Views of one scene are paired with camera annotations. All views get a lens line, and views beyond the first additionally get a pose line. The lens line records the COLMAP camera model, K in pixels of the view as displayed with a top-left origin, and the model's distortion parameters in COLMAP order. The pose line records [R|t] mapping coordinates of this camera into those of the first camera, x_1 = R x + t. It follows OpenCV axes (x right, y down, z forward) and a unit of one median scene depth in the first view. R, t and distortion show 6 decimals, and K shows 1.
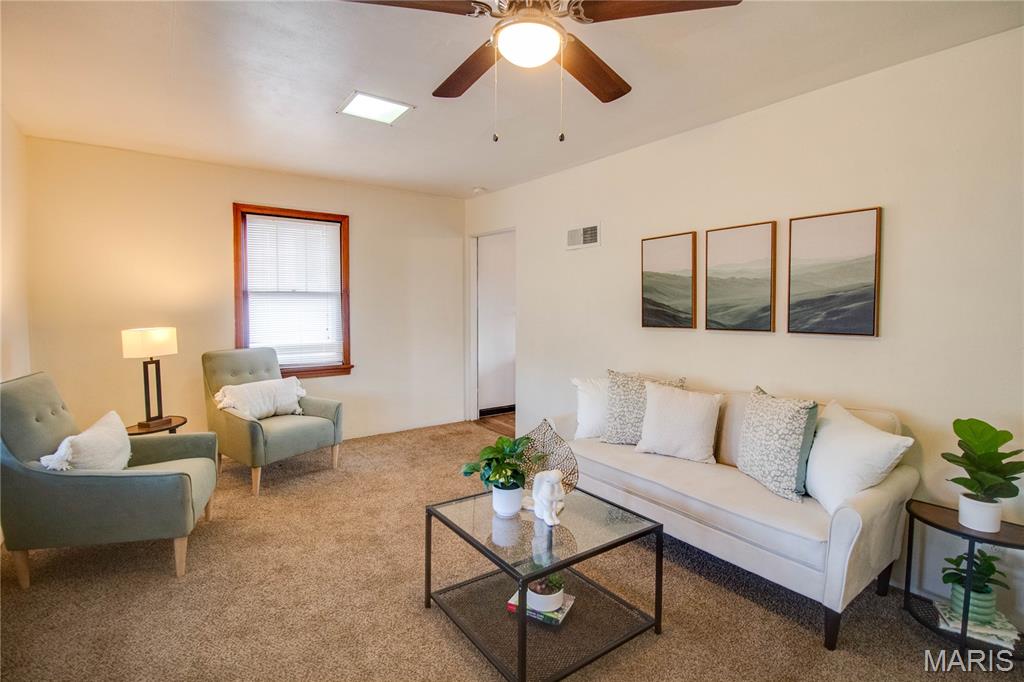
lens RADIAL K [[506.2, 0, 514.3], [0, 506.2, 324.8], [0, 0, 1]] dist [-0.003463, -0.000861]
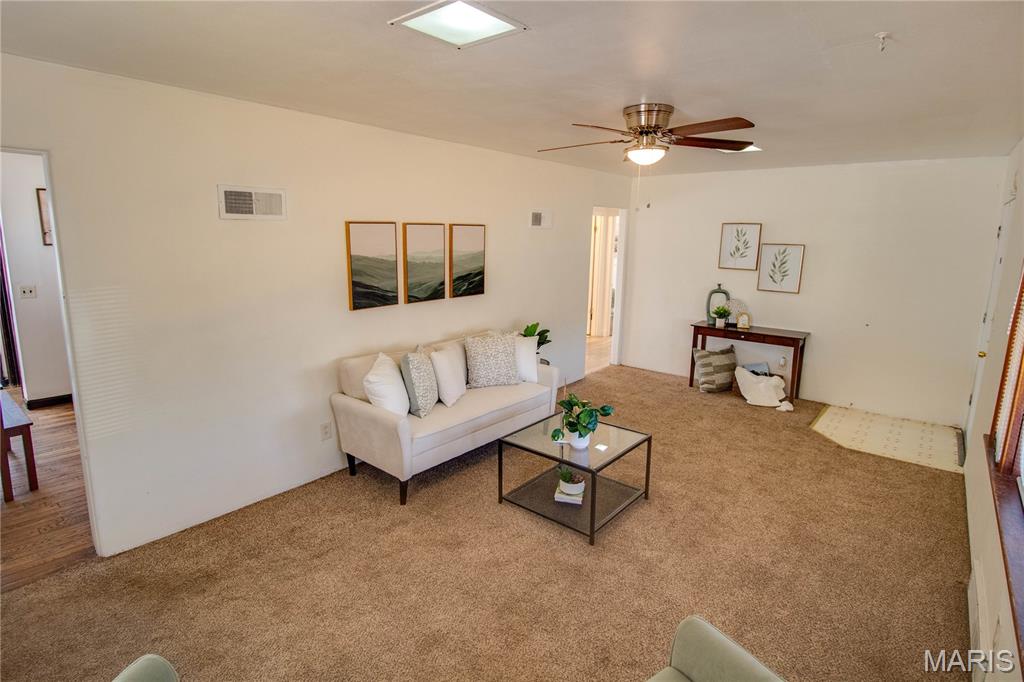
lens RADIAL K [[506.2, 0, 514.3], [0, 506.2, 324.8], [0, 0, 1]] dist [-0.003463, -0.000861]
pose [[-0.238910, -0.181023, 0.954019, -0.824468], [0.016051, 0.981599, 0.190276, -0.160206], [-0.970909, 0.060772, -0.231608, 0.961322]]
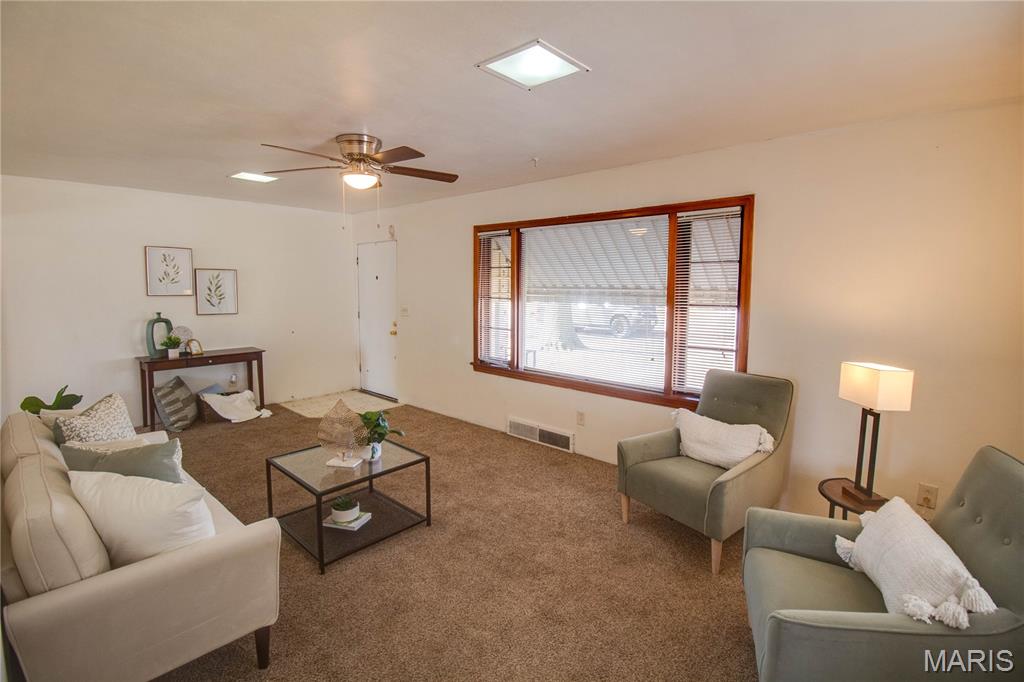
lens RADIAL K [[467.7, 0, 507.0], [0, 467.7, 318.3], [0, 0, 1]] dist [-0.002635, -0.000261]
pose [[-0.985276, -0.001520, -0.170963, -0.104373], [-0.019907, 0.994179, 0.105884, -0.111264], [0.169807, 0.107728, -0.979571, 1.494198]]
